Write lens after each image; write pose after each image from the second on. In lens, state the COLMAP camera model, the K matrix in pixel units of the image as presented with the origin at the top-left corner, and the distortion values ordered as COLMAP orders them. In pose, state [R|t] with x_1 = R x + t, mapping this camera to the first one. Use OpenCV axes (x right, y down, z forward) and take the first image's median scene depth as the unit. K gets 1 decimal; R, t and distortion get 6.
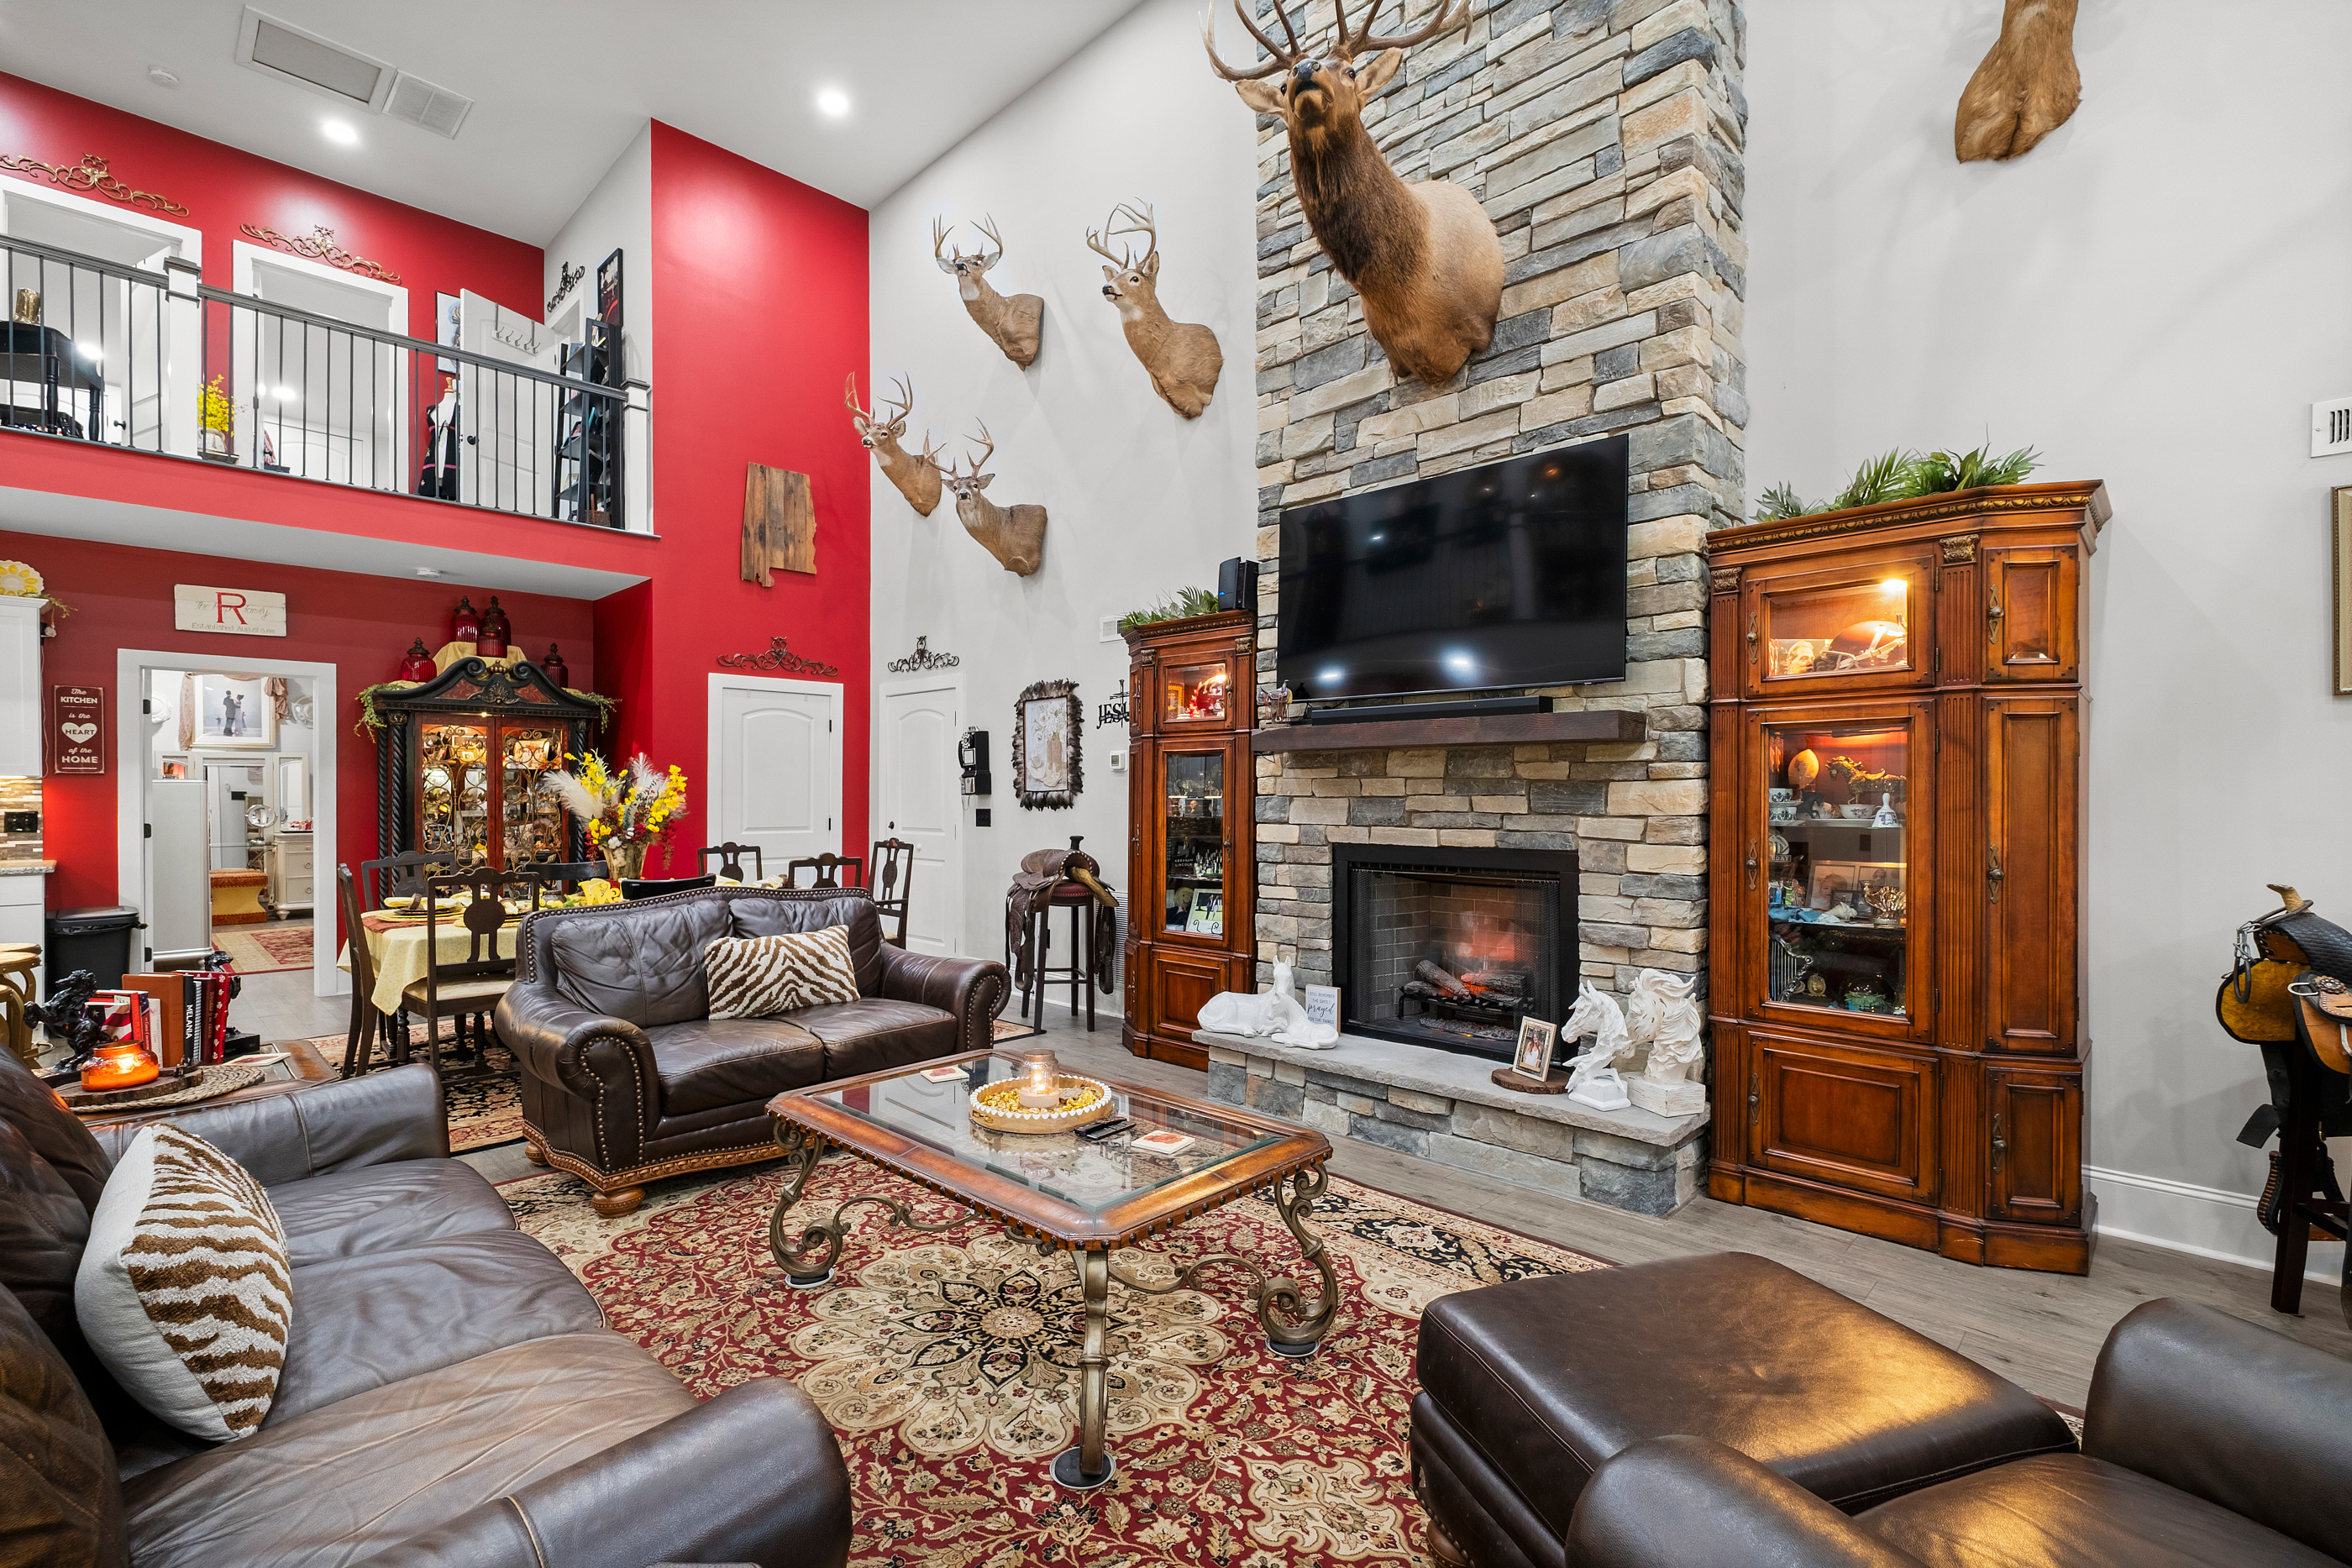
lens RADIAL K [[1036.8, 0, 1154.7], [0, 1036.8, 791.9], [0, 0, 1]] dist [-0.001132, -0.000588]
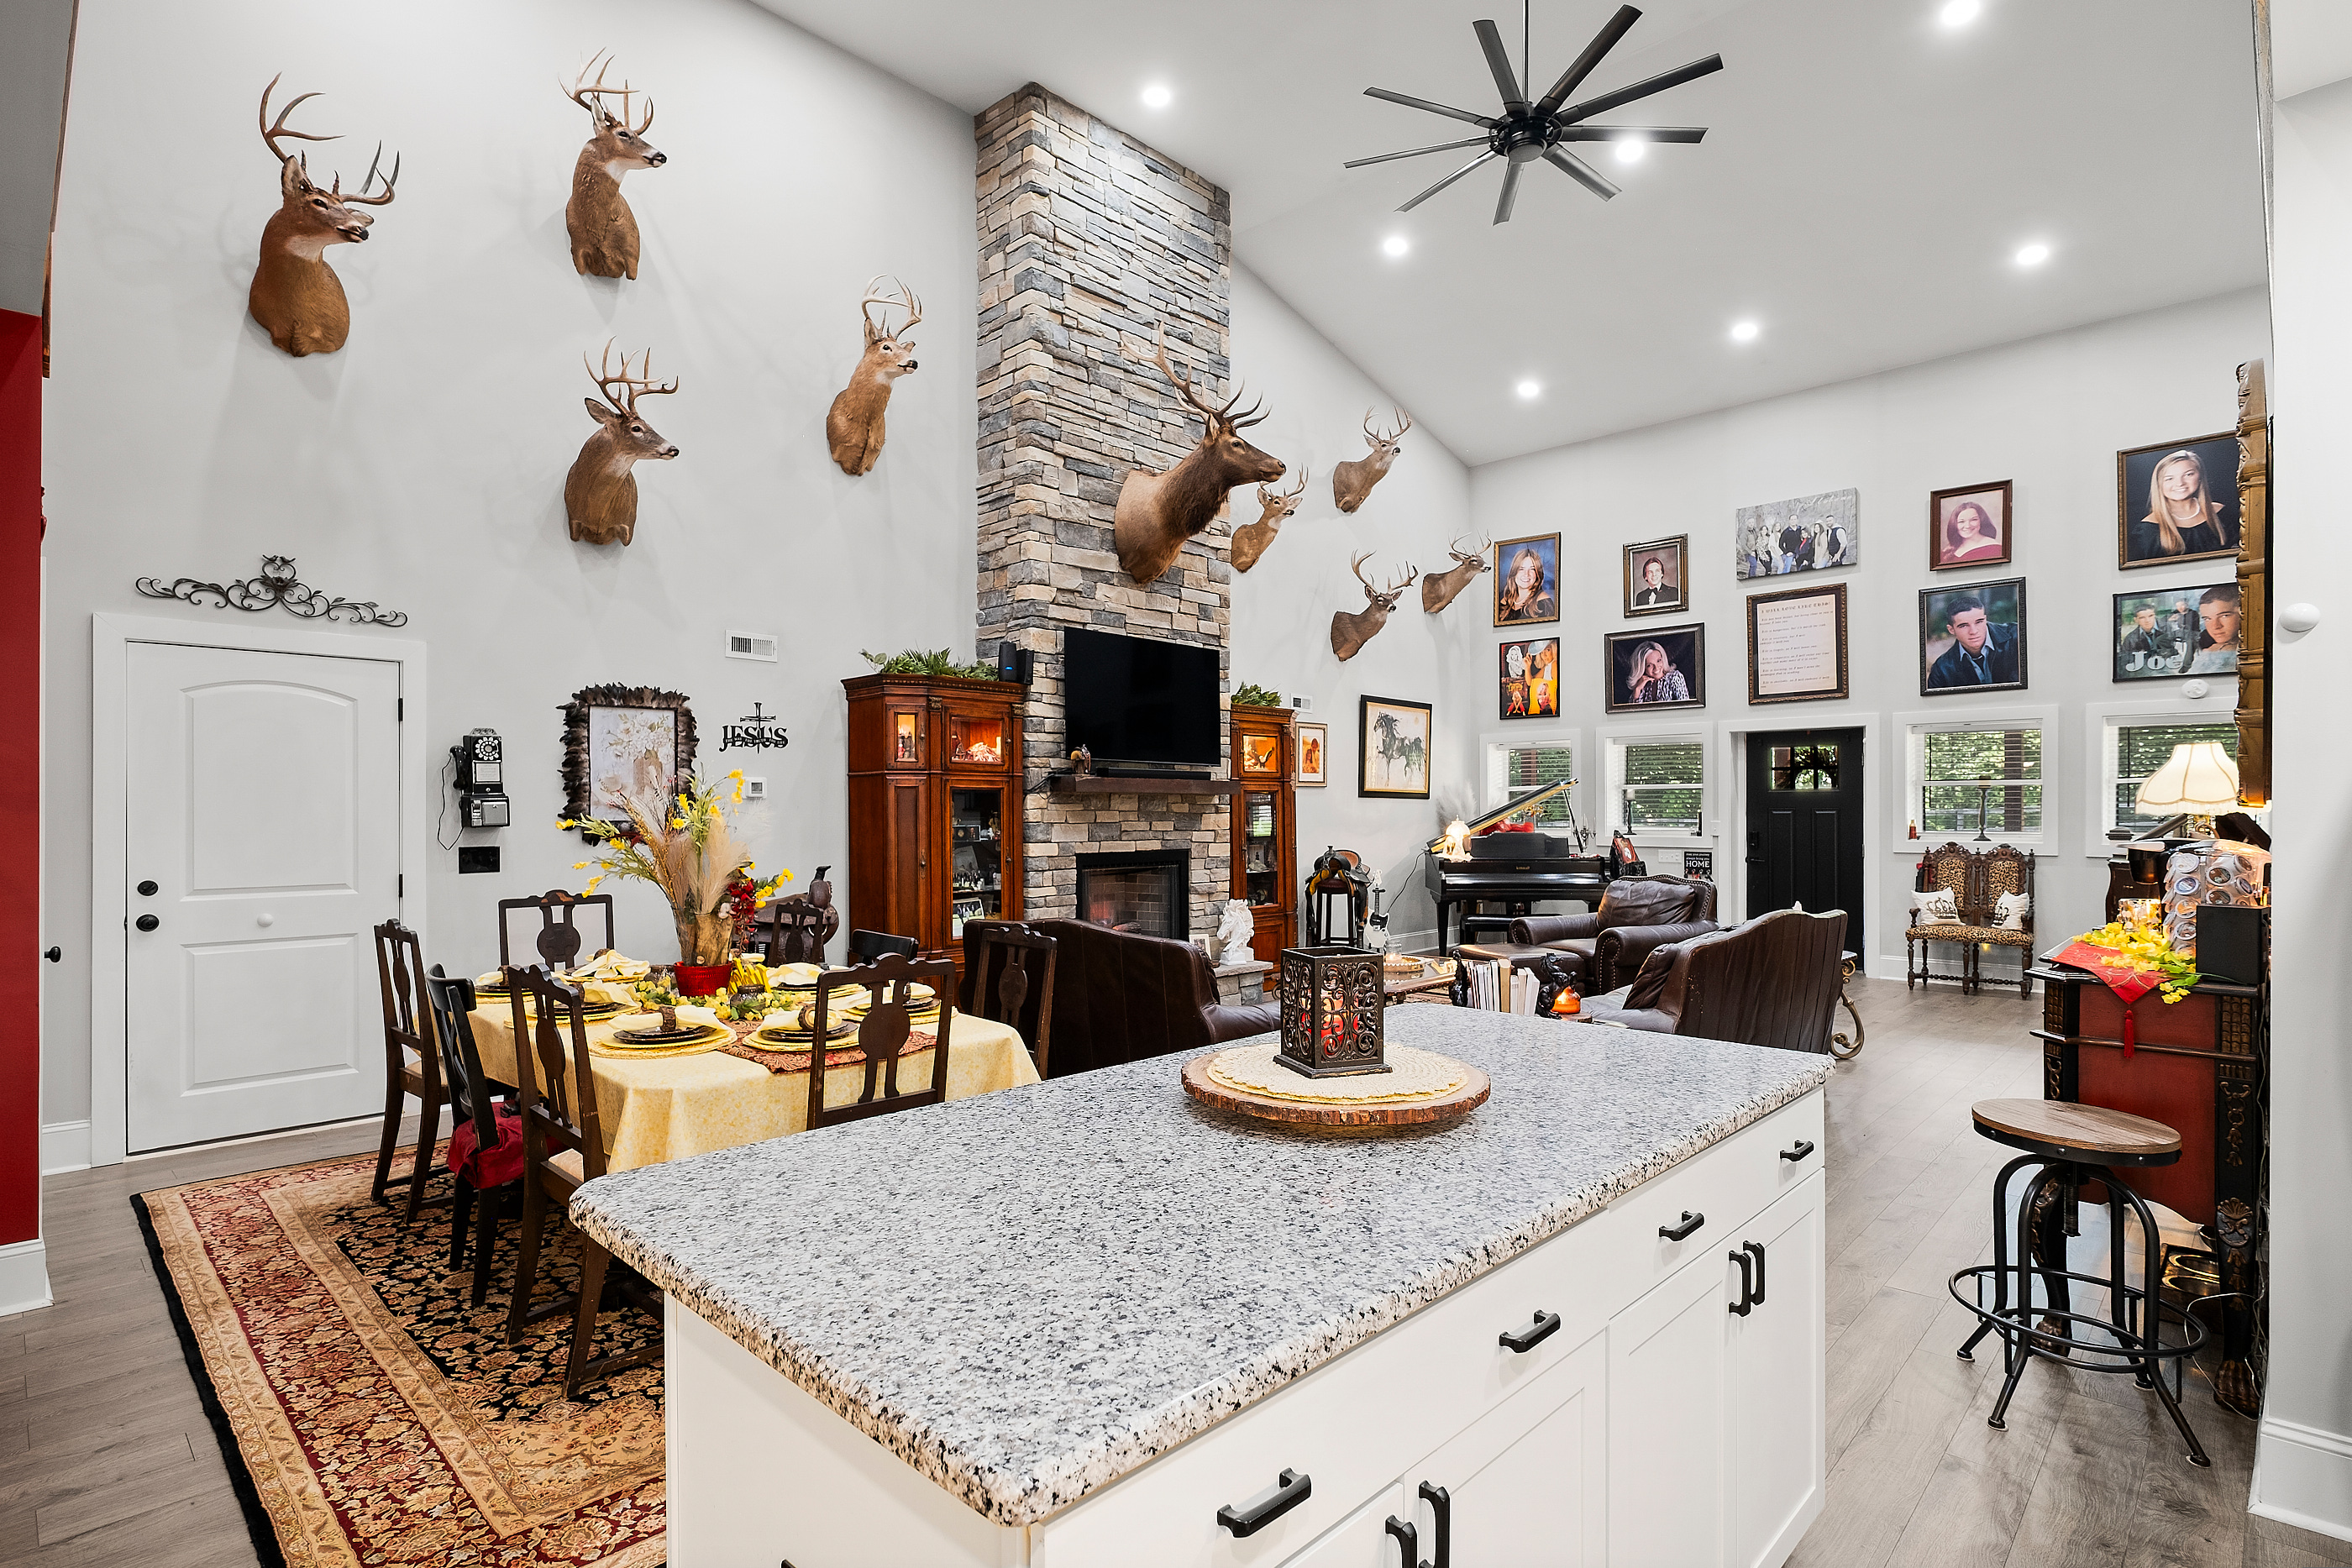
lens RADIAL K [[1154.5, 0, 1177.2], [0, 1154.5, 818.5], [0, 0, 1]] dist [0.000630, -0.000866]
pose [[-0.005923, -0.003112, 0.999978, -1.507025], [0.002768, 0.999991, 0.003129, -0.006557], [-0.999979, 0.002787, -0.005914, 0.866154]]
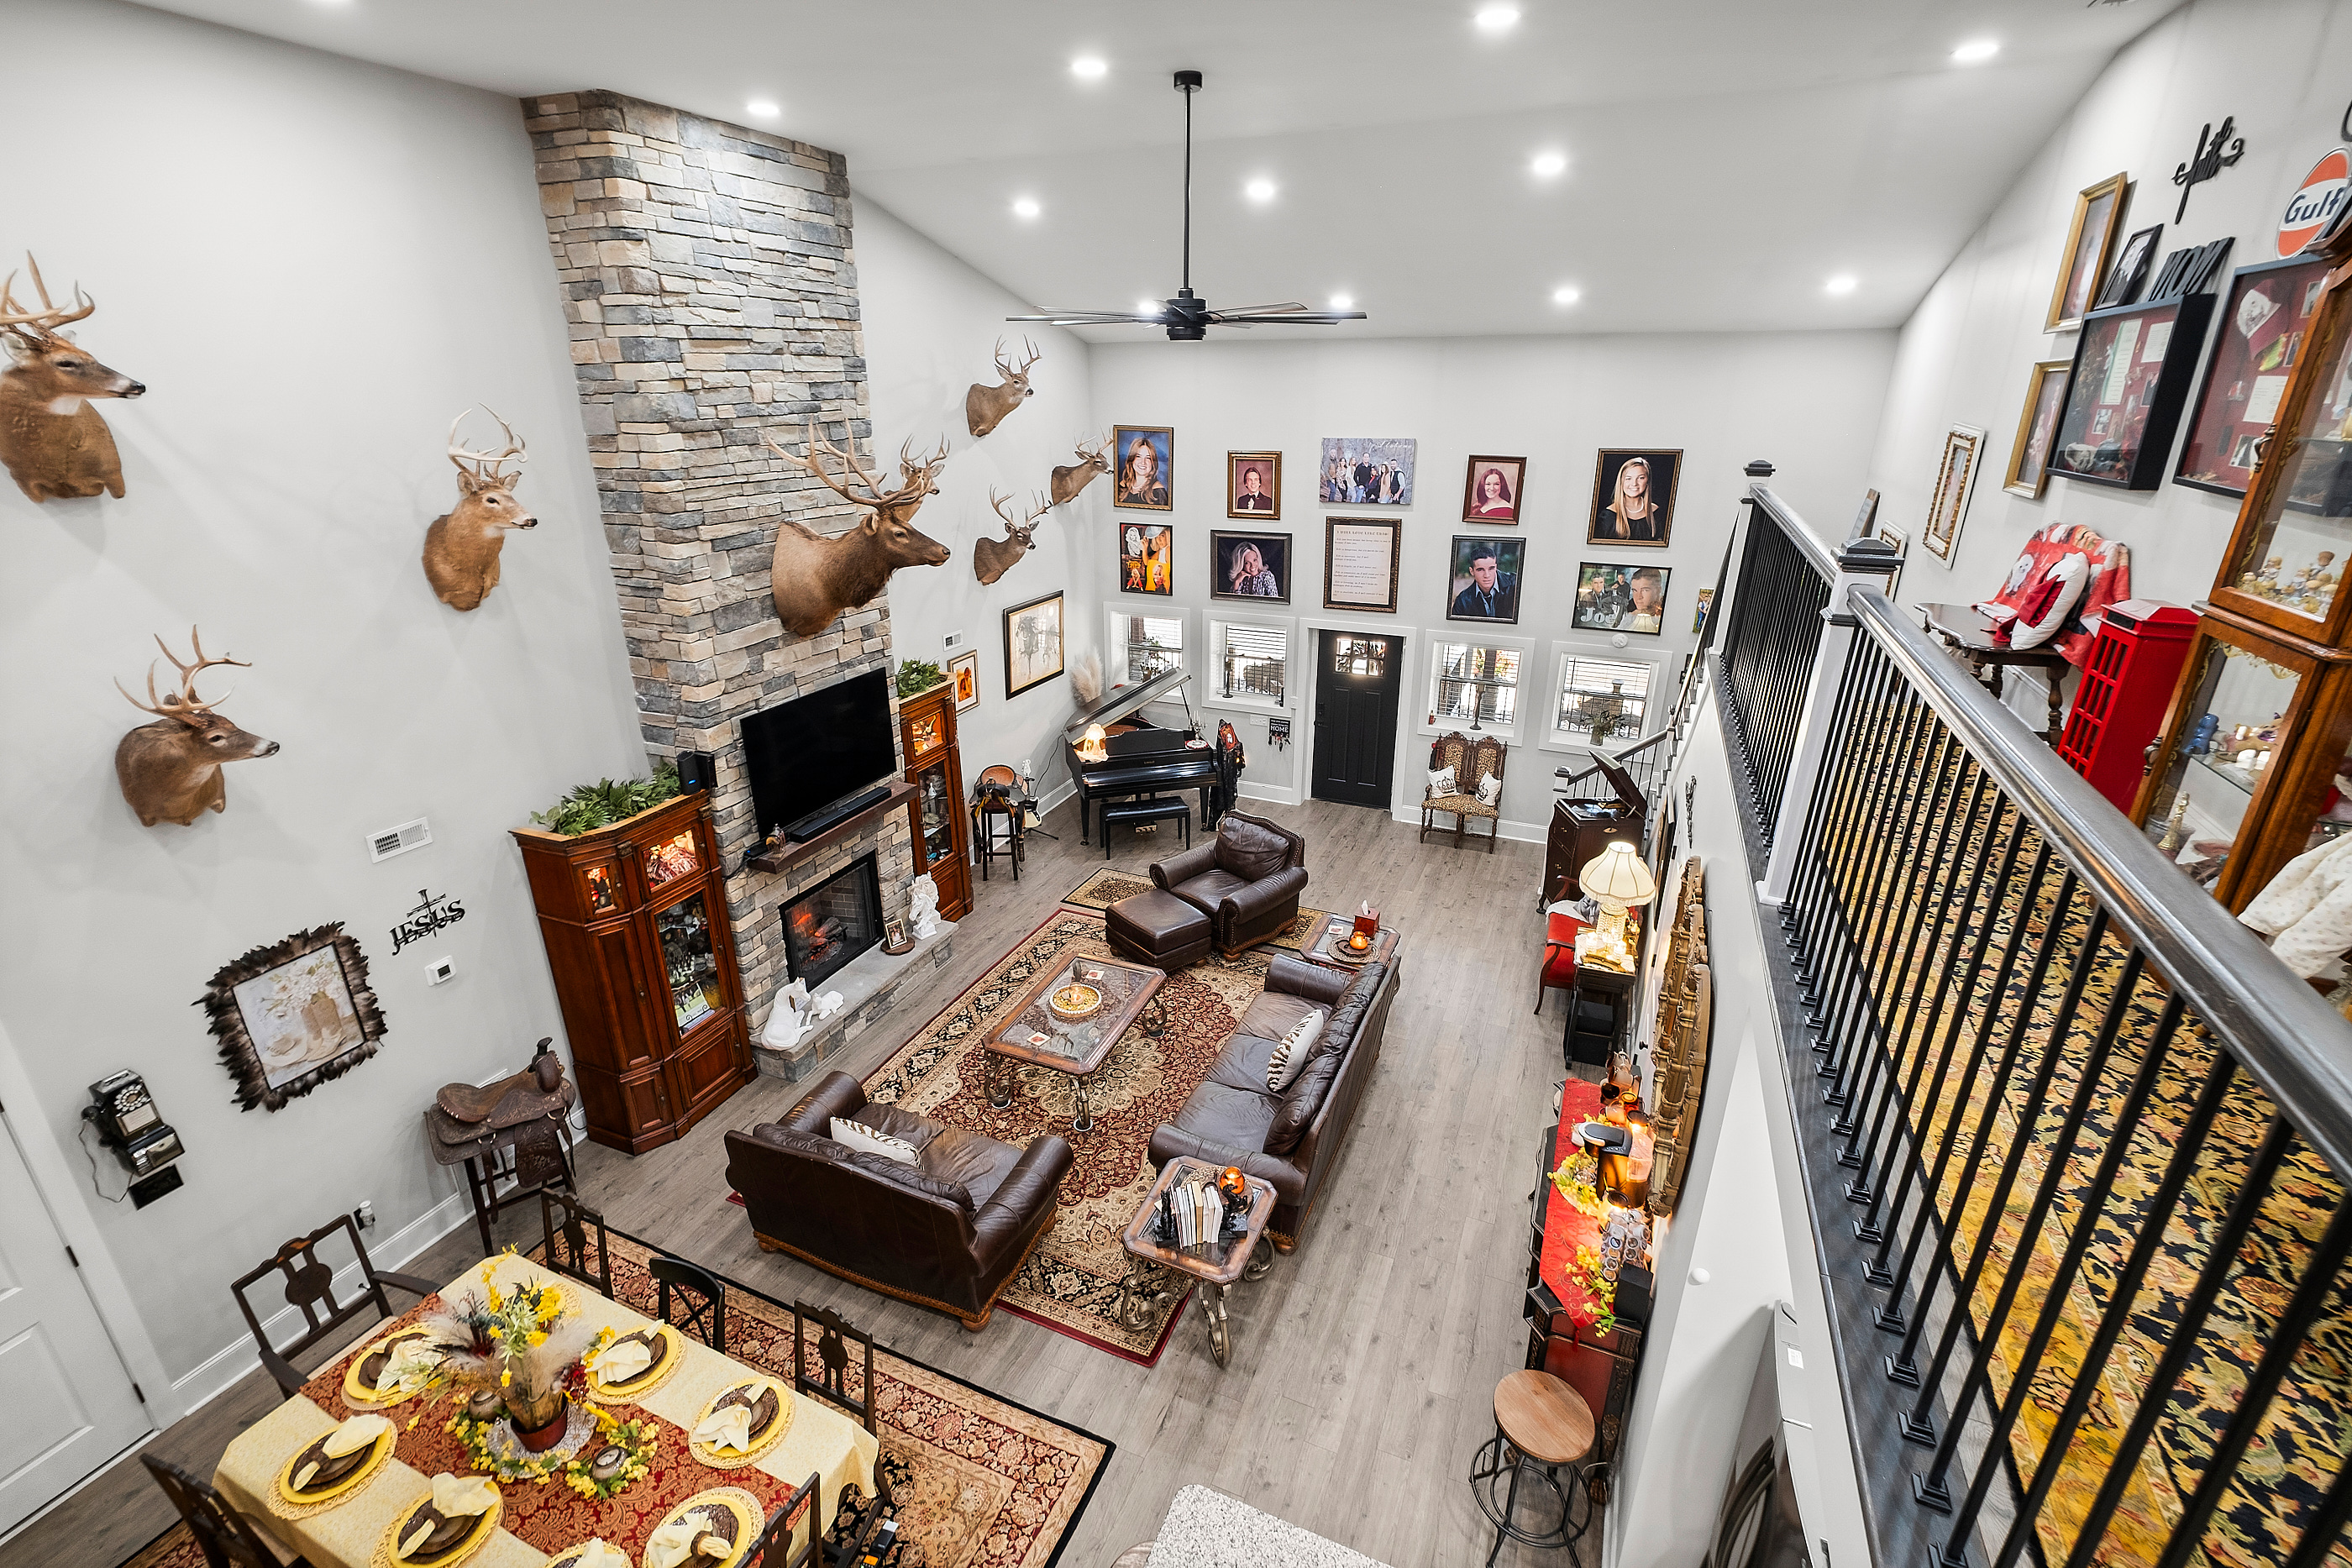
lens RADIAL K [[1036.8, 0, 1171.0], [0, 1036.8, 782.0], [0, 0, 1]] dist [-0.001132, -0.000588]
pose [[-0.358653, -0.332198, 0.872360, -1.407887], [0.001150, 0.934376, 0.356287, -0.713366], [-0.933470, 0.128787, -0.334734, 0.947616]]
